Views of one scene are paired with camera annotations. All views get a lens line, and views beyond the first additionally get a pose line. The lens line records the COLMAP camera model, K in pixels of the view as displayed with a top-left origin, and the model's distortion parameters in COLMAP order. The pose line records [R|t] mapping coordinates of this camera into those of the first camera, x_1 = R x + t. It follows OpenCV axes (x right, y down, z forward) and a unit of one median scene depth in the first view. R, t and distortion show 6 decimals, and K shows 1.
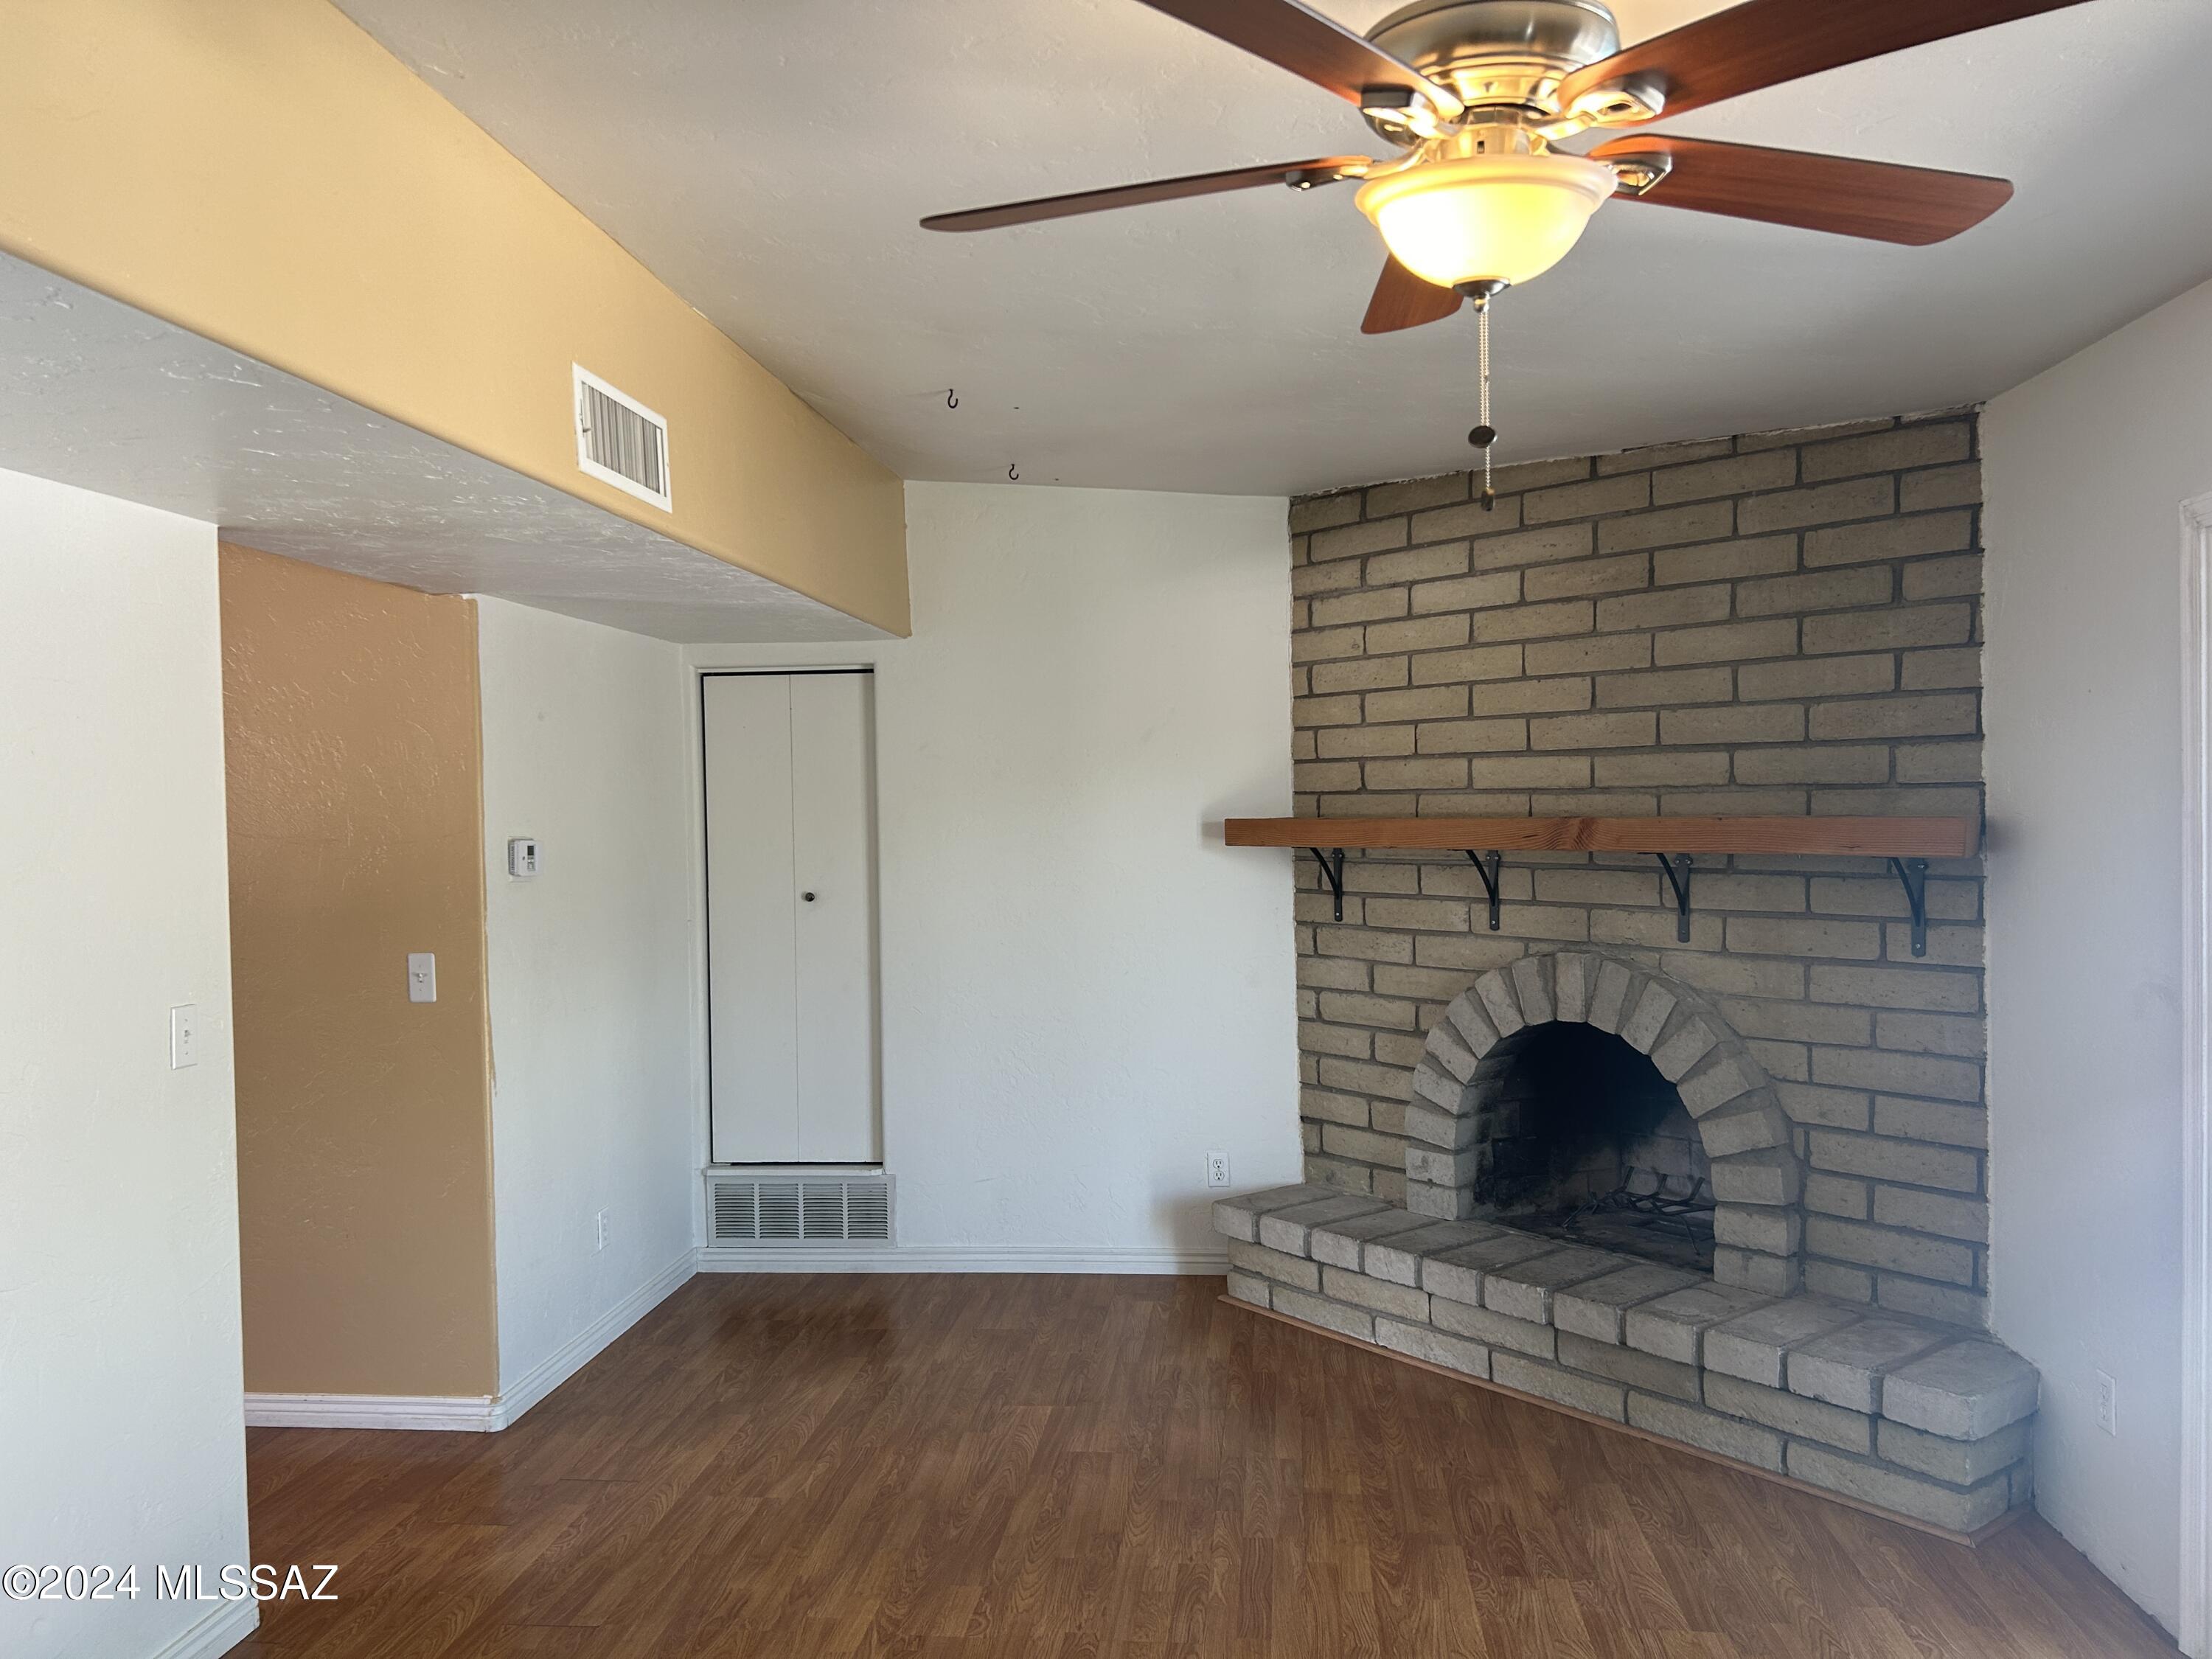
lens RADIAL K [[1672.8, 0, 1085.6], [0, 1672.8, 841.2], [0, 0, 1]] dist [0.055637, -0.065517]
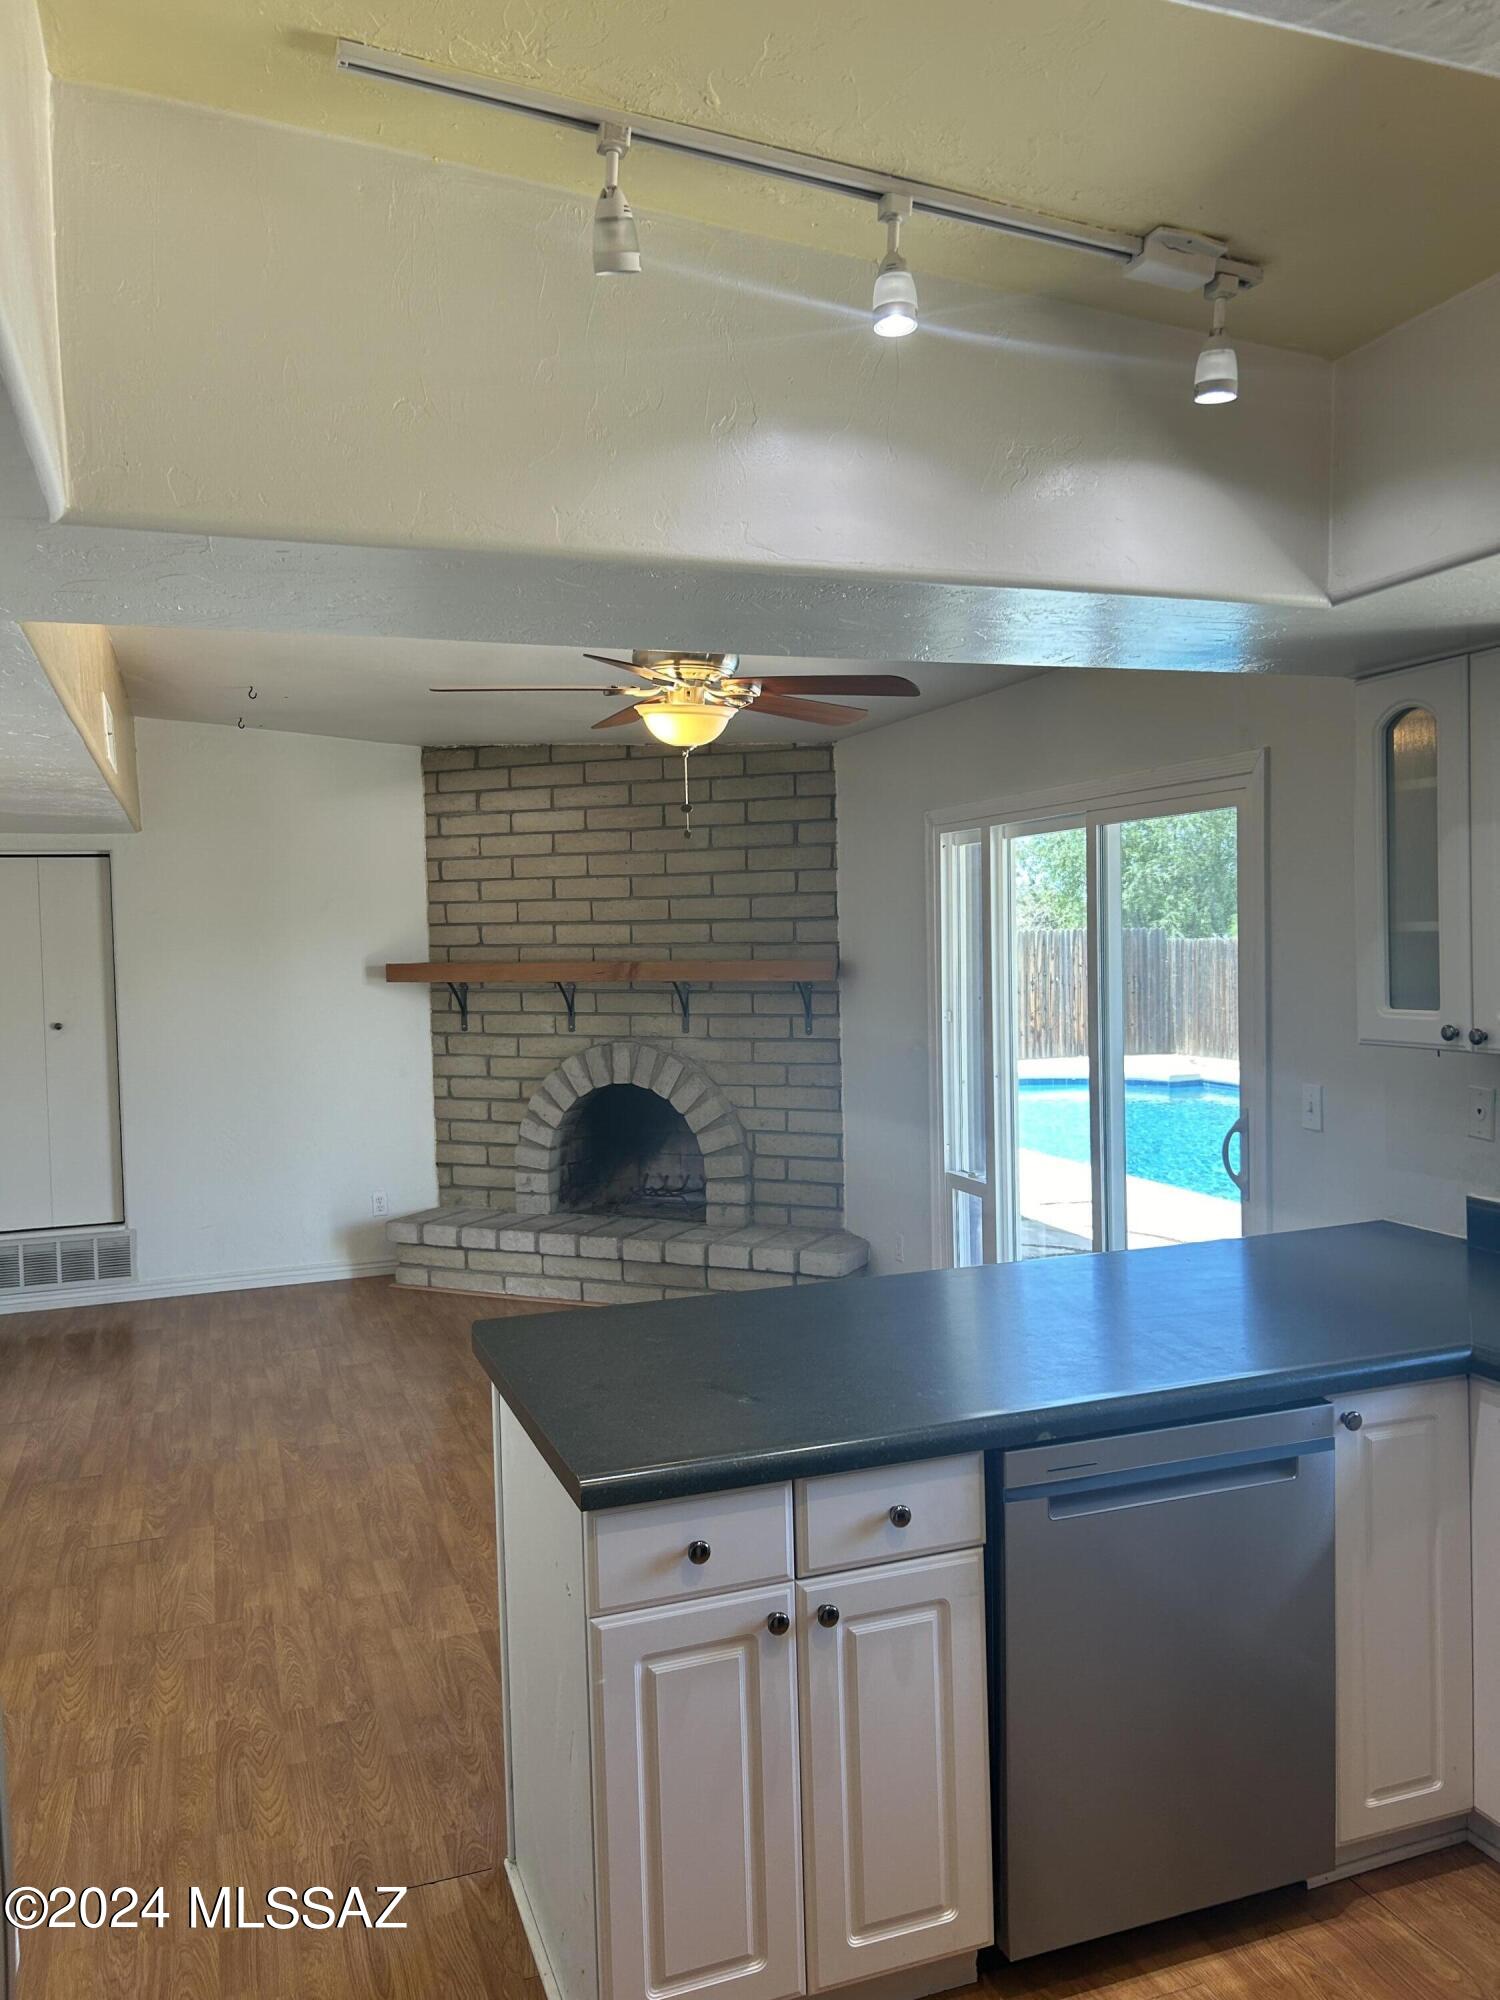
lens RADIAL K [[1512.4, 0, 761.6], [0, 1512.4, 1006.1], [0, 0, 1]] dist [0.055637, -0.065517]
pose [[0.892221, -0.023675, 0.450979, -0.264526], [0.015174, 0.999633, 0.022458, -0.001437], [-0.451345, -0.013195, 0.892252, -0.403845]]
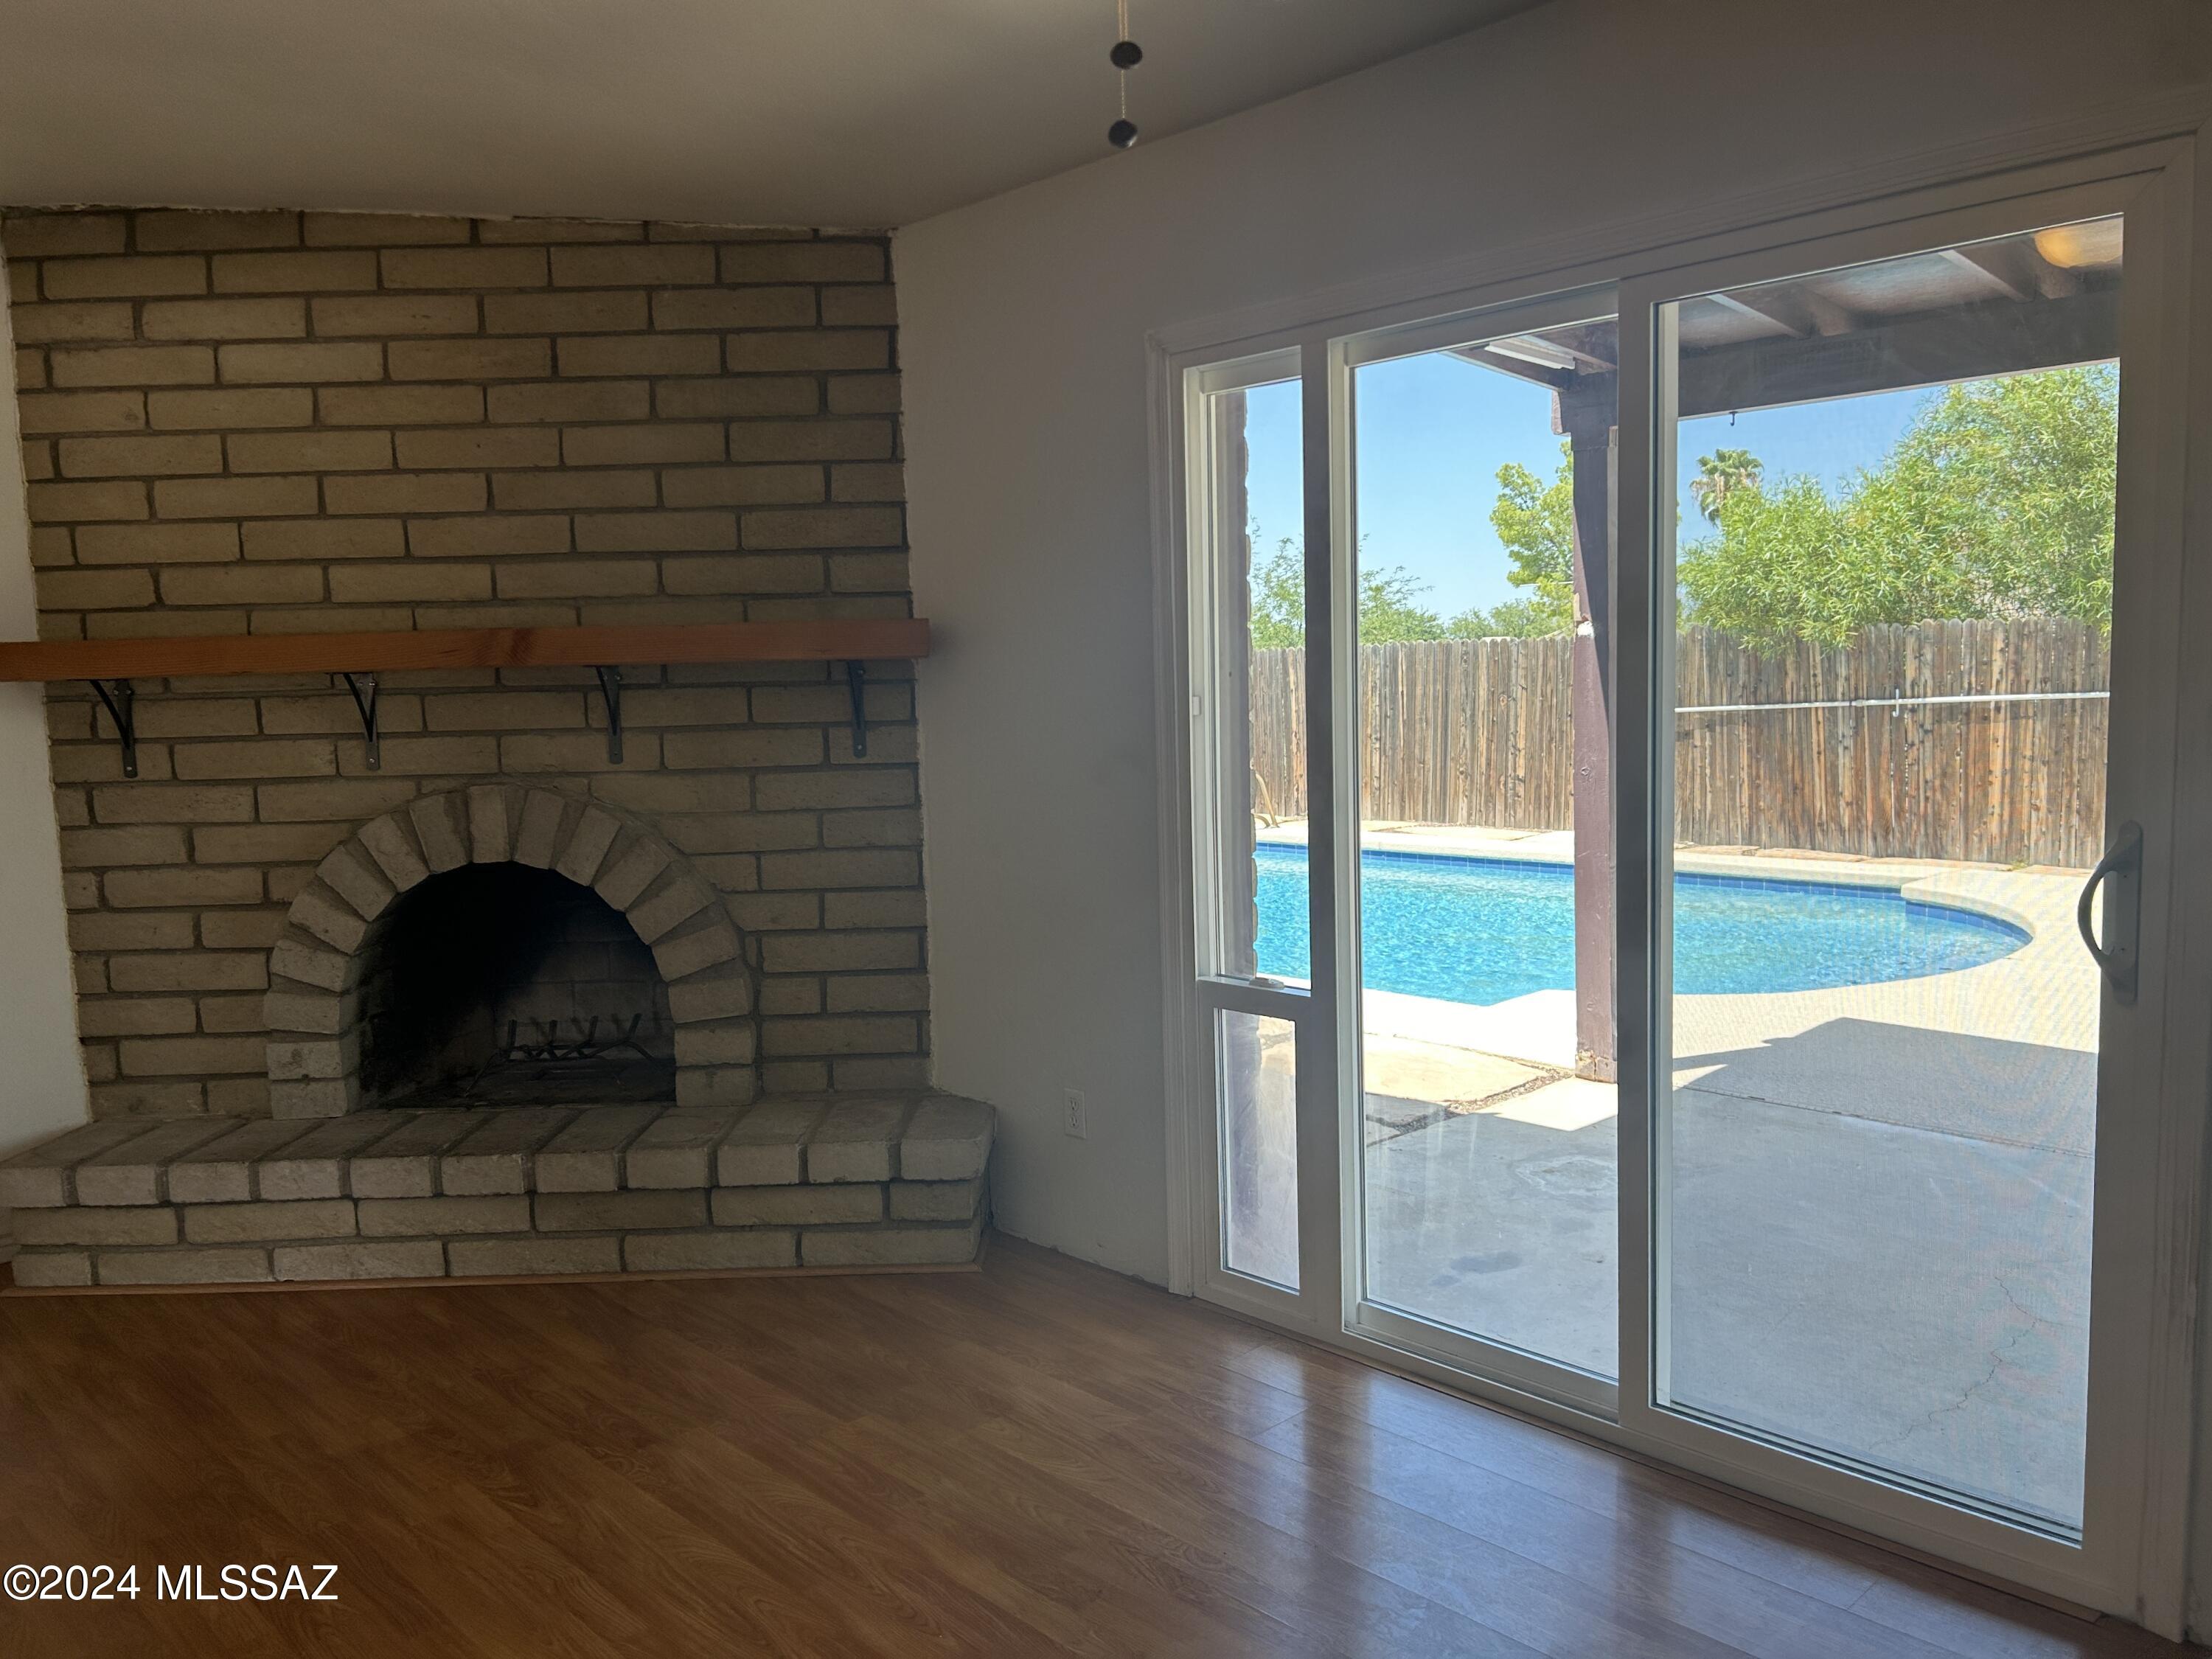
lens RADIAL K [[1672.8, 0, 1088.5], [0, 1672.8, 841.1], [0, 0, 1]] dist [0.055637, -0.065517]
pose [[0.640683, -0.084299, 0.763163, -0.191965], [0.037543, 0.996205, 0.078523, 0.037775], [-0.766887, -0.021656, 0.641417, 0.183282]]
